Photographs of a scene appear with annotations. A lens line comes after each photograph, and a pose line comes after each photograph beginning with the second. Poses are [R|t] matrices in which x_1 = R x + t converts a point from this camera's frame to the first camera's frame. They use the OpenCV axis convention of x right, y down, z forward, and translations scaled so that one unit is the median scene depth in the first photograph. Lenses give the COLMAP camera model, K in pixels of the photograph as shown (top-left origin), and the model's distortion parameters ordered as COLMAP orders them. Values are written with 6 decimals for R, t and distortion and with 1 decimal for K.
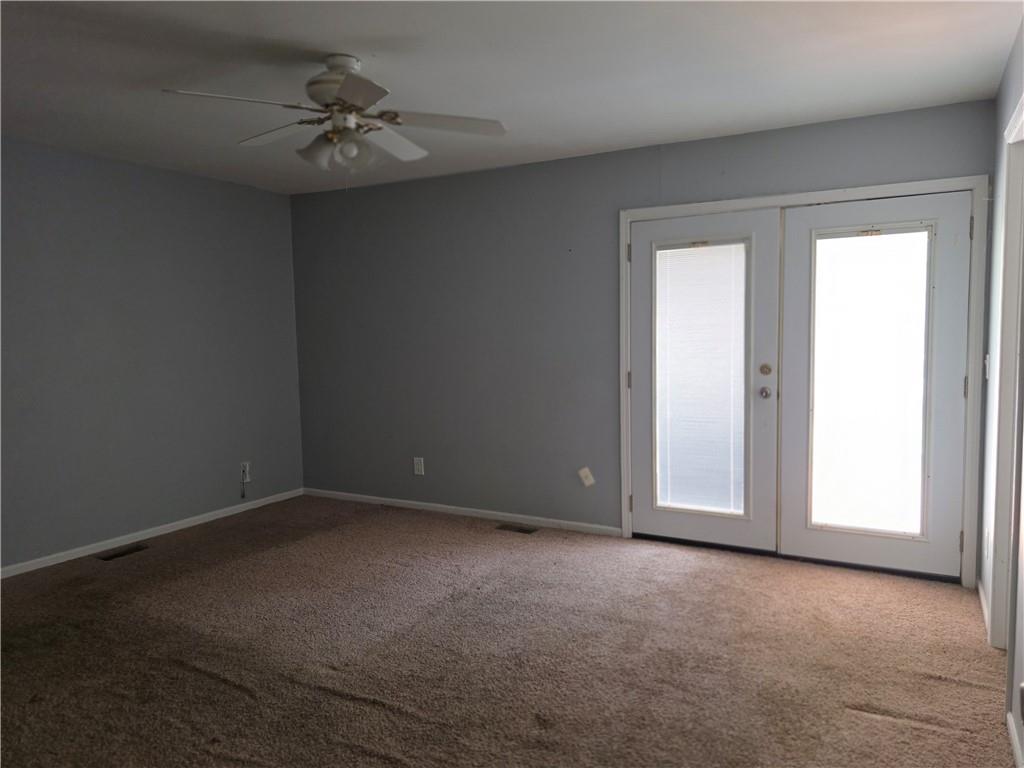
lens RADIAL K [[730.9, 0, 512.0], [0, 730.9, 384.0], [0, 0, 1]] dist [0.054089, -0.094362]
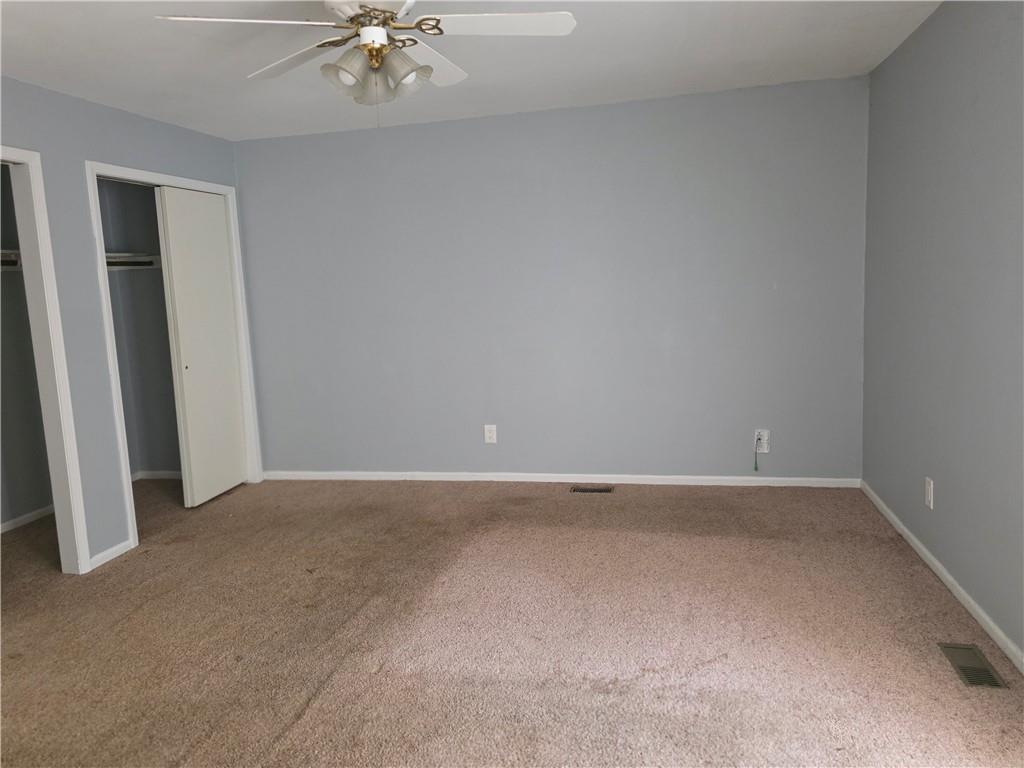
lens RADIAL K [[730.9, 0, 512.0], [0, 730.9, 384.0], [0, 0, 1]] dist [0.054089, -0.094362]
pose [[0.278384, 0.141360, -0.950010, 0.452120], [-0.031580, 0.989922, 0.138045, -0.065809], [0.959951, -0.008428, 0.280042, 0.665633]]
